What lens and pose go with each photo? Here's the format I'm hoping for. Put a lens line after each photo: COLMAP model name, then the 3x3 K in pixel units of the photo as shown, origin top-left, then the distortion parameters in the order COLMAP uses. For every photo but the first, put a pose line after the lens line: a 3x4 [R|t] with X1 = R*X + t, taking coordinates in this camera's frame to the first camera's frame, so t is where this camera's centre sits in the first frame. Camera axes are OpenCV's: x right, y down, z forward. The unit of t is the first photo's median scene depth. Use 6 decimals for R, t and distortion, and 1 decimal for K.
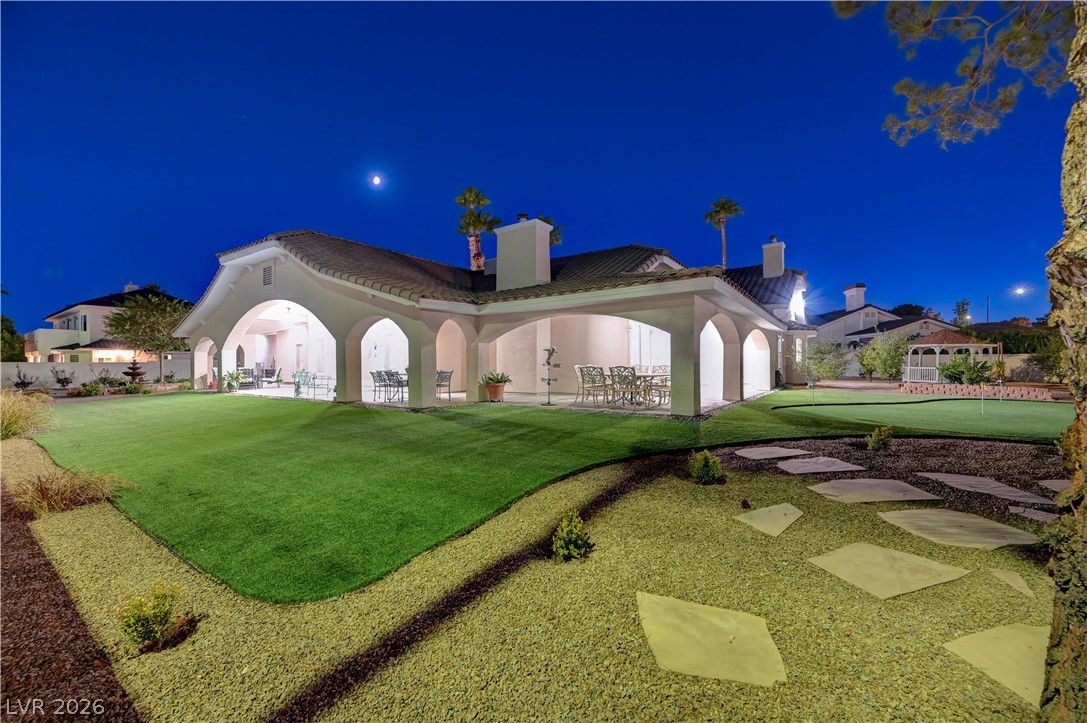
lens RADIAL K [[431.6, 0, 544.6], [0, 431.6, 367.0], [0, 0, 1]] dist [0.000139, 0.000273]
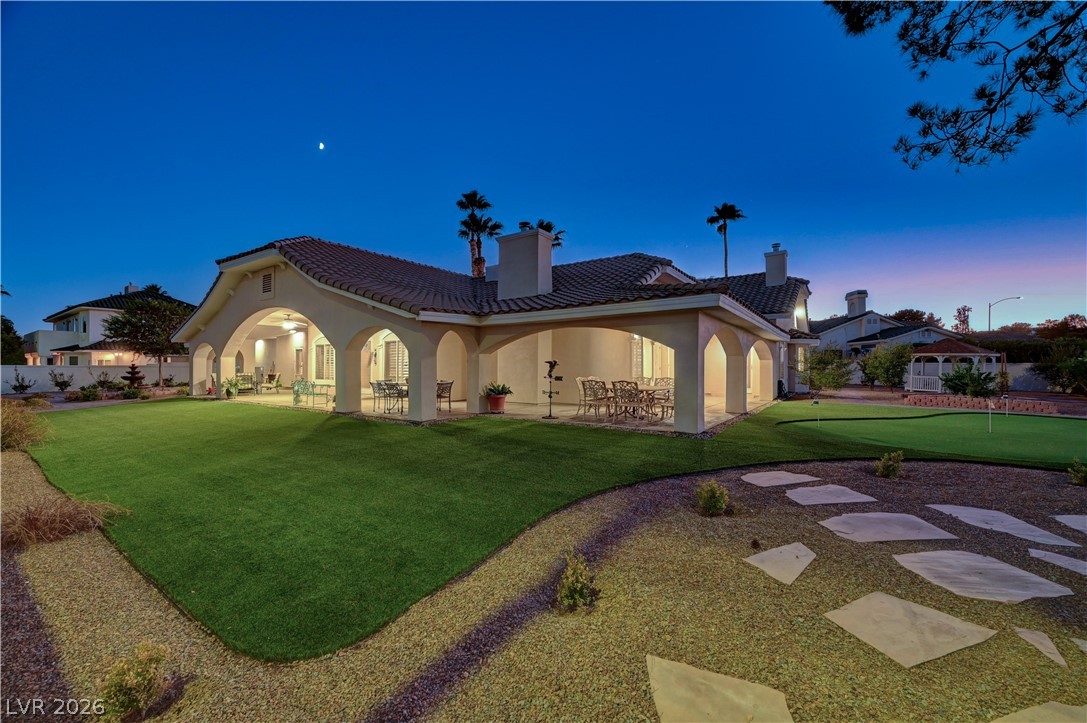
lens RADIAL K [[431.6, 0, 544.6], [0, 431.6, 367.0], [0, 0, 1]] dist [0.000139, 0.000273]
pose [[0.999984, 0.005738, -0.000207, -0.003678], [-0.005738, 0.999976, -0.003962, -0.027305], [0.000184, 0.003963, 0.999992, 0.011772]]
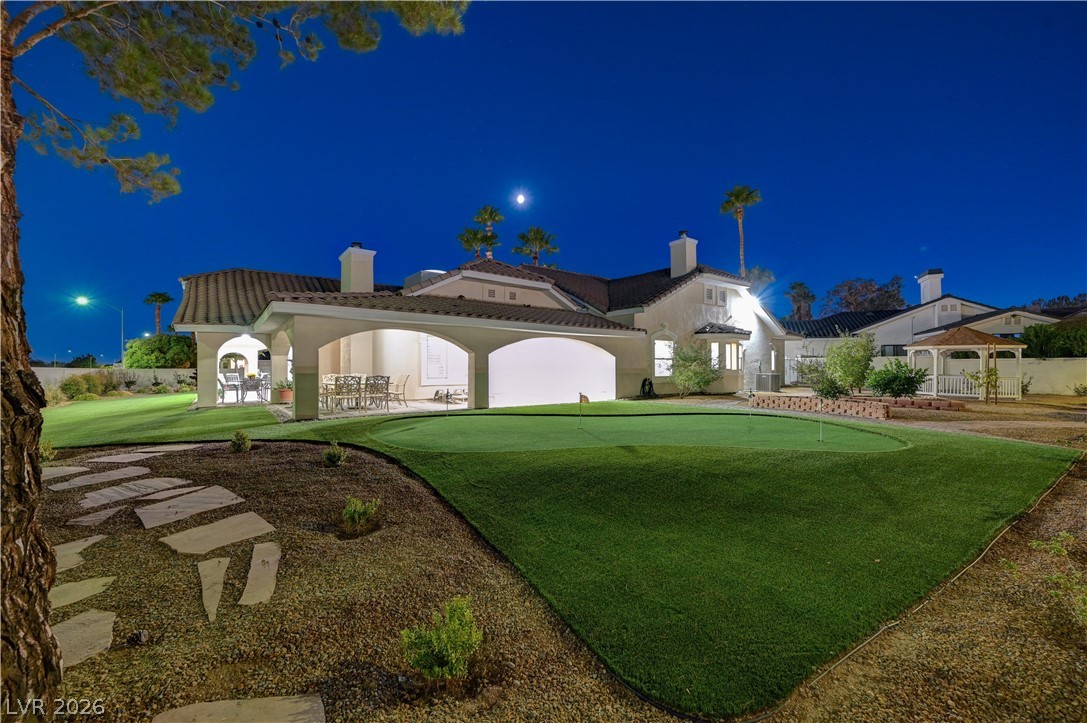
lens RADIAL K [[429.3, 0, 544.1], [0, 429.3, 363.5], [0, 0, 1]] dist [-0.000344, 0.000315]
pose [[0.952807, -0.004185, -0.303547, 1.053697], [-0.001219, 0.999844, -0.017612, -0.015100], [0.303574, 0.017151, 0.952654, 0.099572]]
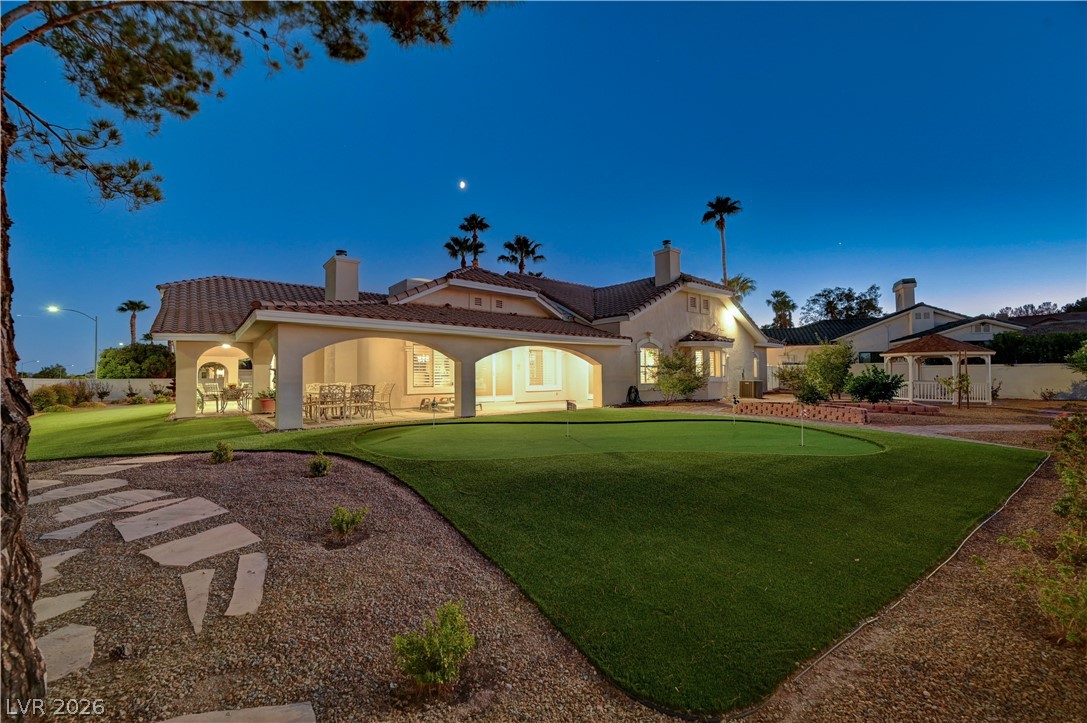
lens RADIAL K [[429.3, 0, 544.1], [0, 429.3, 363.5], [0, 0, 1]] dist [-0.000344, 0.000315]
pose [[0.961977, -0.013844, -0.272781, 1.053389], [0.003976, 0.999319, -0.036695, -0.013995], [0.273103, 0.034215, 0.961376, 0.094053]]
